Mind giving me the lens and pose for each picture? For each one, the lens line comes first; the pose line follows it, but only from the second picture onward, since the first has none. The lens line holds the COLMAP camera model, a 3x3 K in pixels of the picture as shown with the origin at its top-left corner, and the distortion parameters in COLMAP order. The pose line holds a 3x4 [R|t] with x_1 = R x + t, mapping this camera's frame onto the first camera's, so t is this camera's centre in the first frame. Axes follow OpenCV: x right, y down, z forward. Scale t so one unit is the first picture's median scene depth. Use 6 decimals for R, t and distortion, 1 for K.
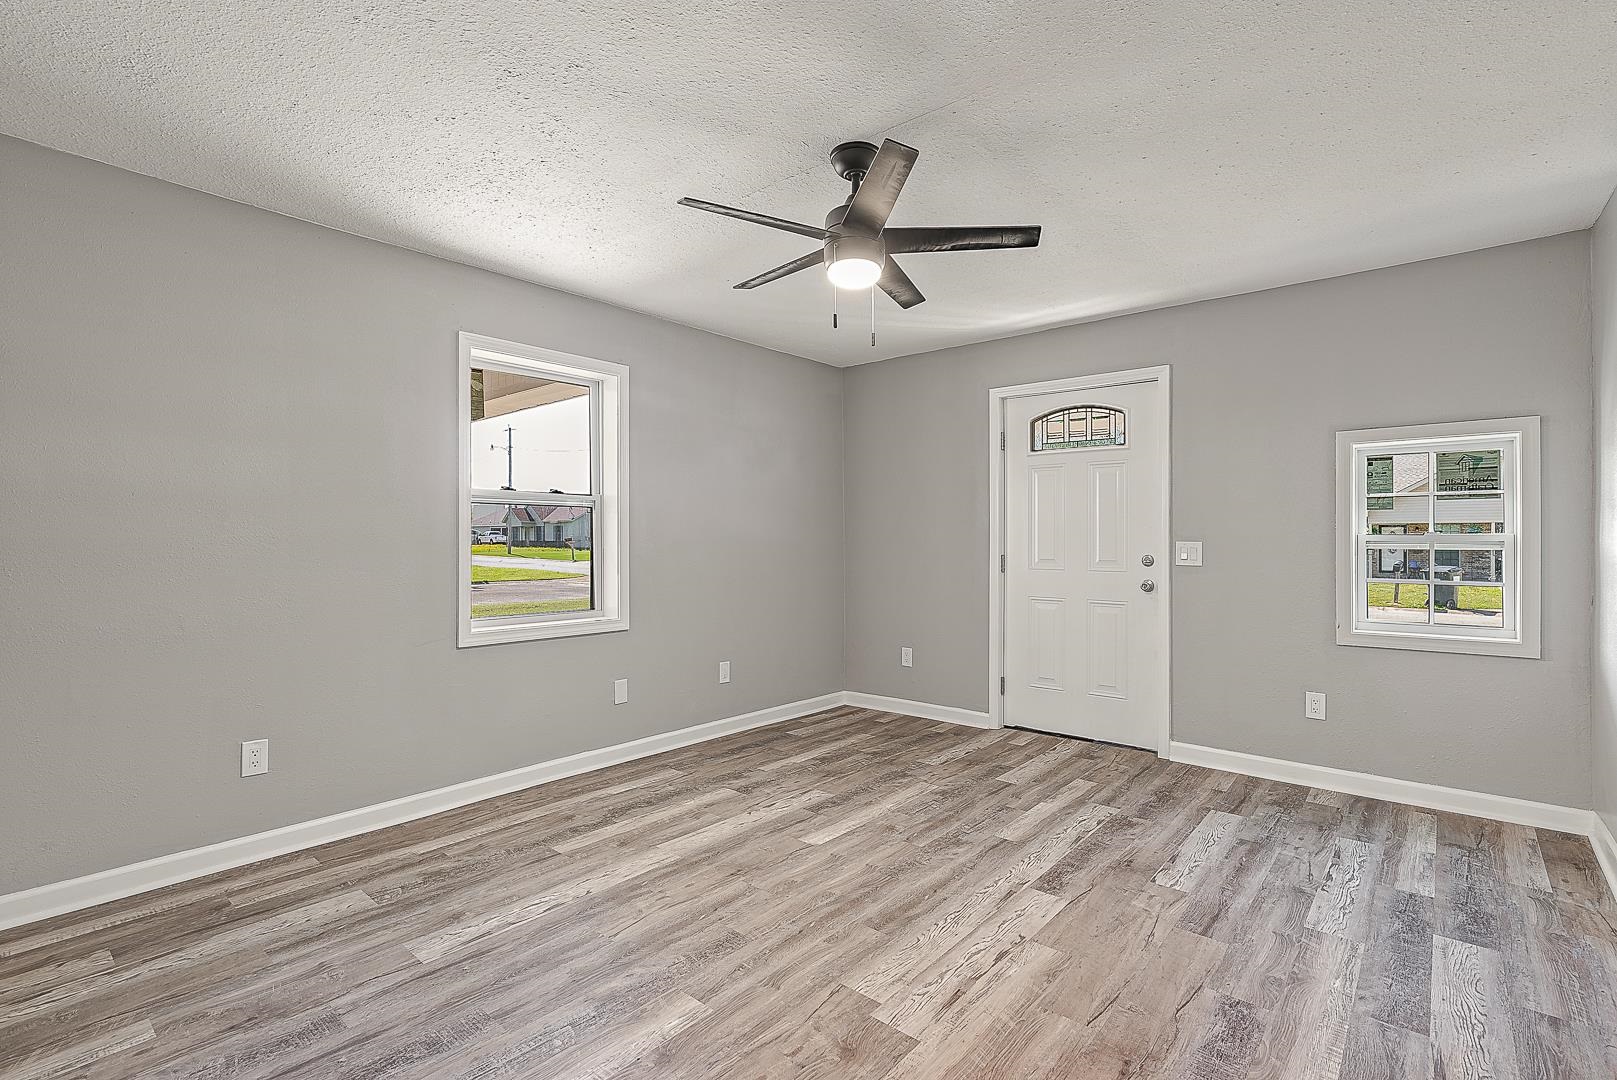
lens RADIAL K [[767.9, 0, 799.0], [0, 767.9, 533.7], [0, 0, 1]] dist [-0.008239, 0.003003]
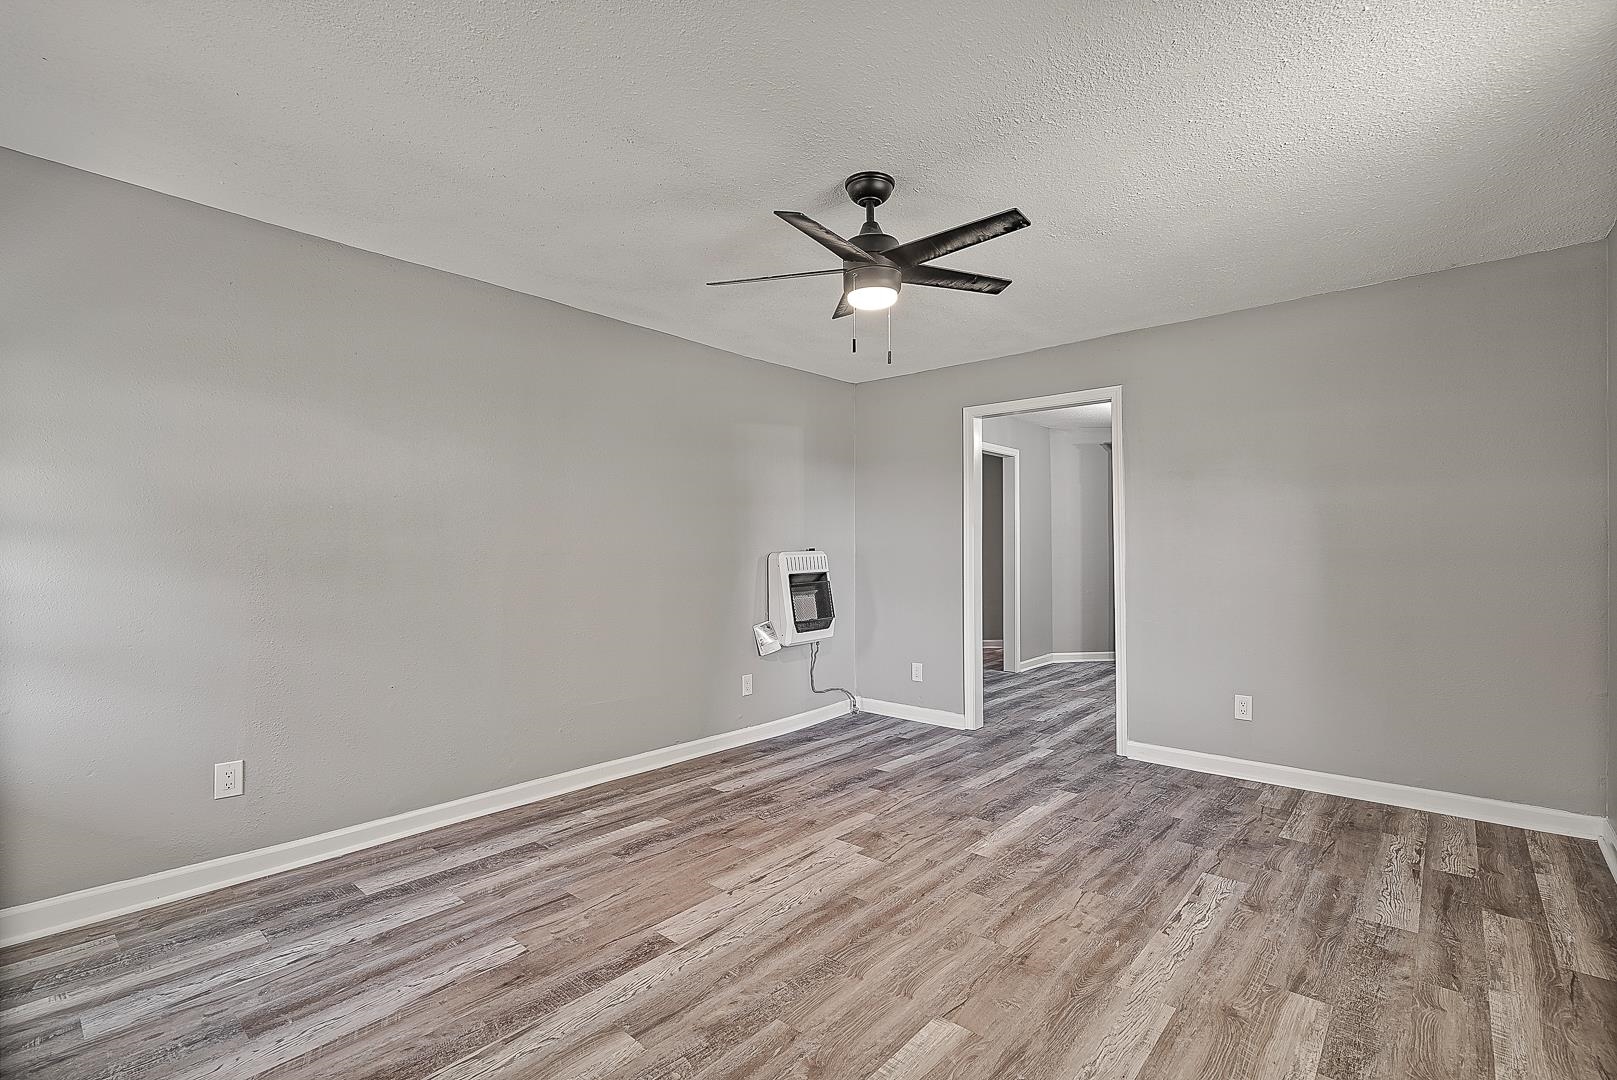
lens RADIAL K [[702.0, 0, 807.9], [0, 702.0, 545.3], [0, 0, 1]] dist [-0.004767, 0.001256]
pose [[-0.999964, -0.000118, 0.008468, 0.160648], [-0.000186, 0.999969, -0.007927, 0.010189], [-0.008467, -0.007929, -0.999933, 2.006741]]
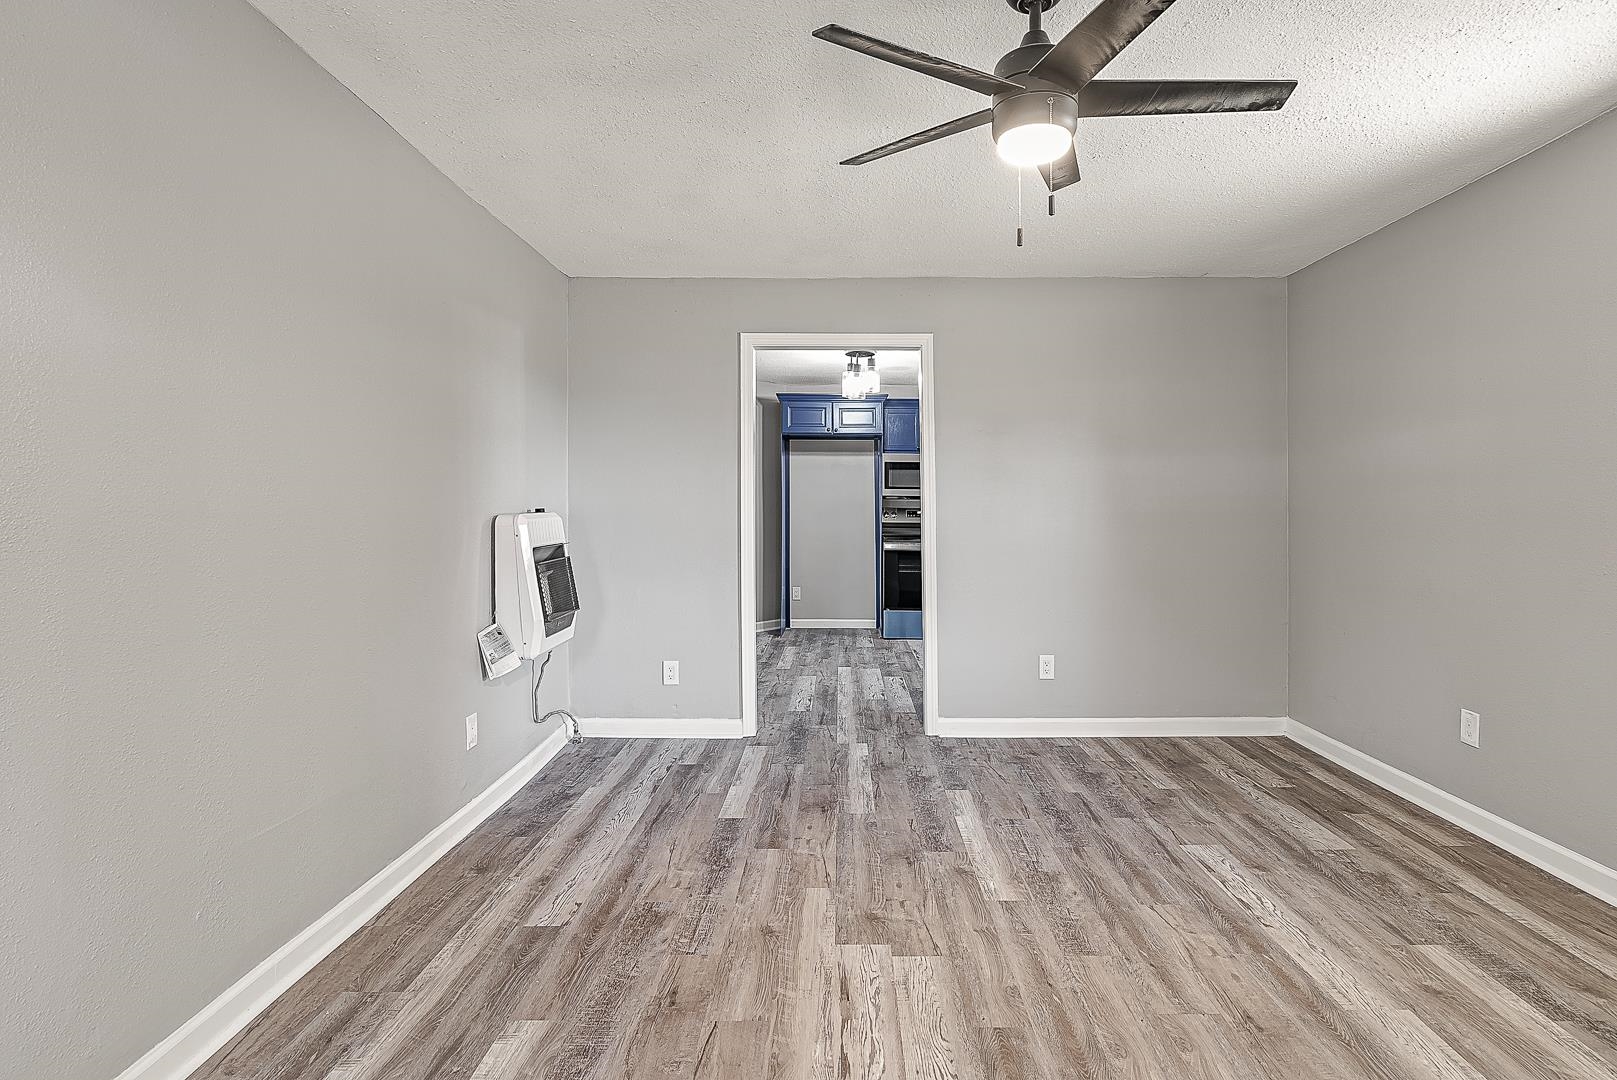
lens RADIAL K [[767.9, 0, 826.8], [0, 767.9, 508.5], [0, 0, 1]] dist [-0.008239, 0.003003]
pose [[-0.767091, -0.005863, -0.641511, 0.706957], [-0.002167, 0.999976, -0.006548, 0.011262], [0.641534, -0.003633, -0.767086, 1.455014]]
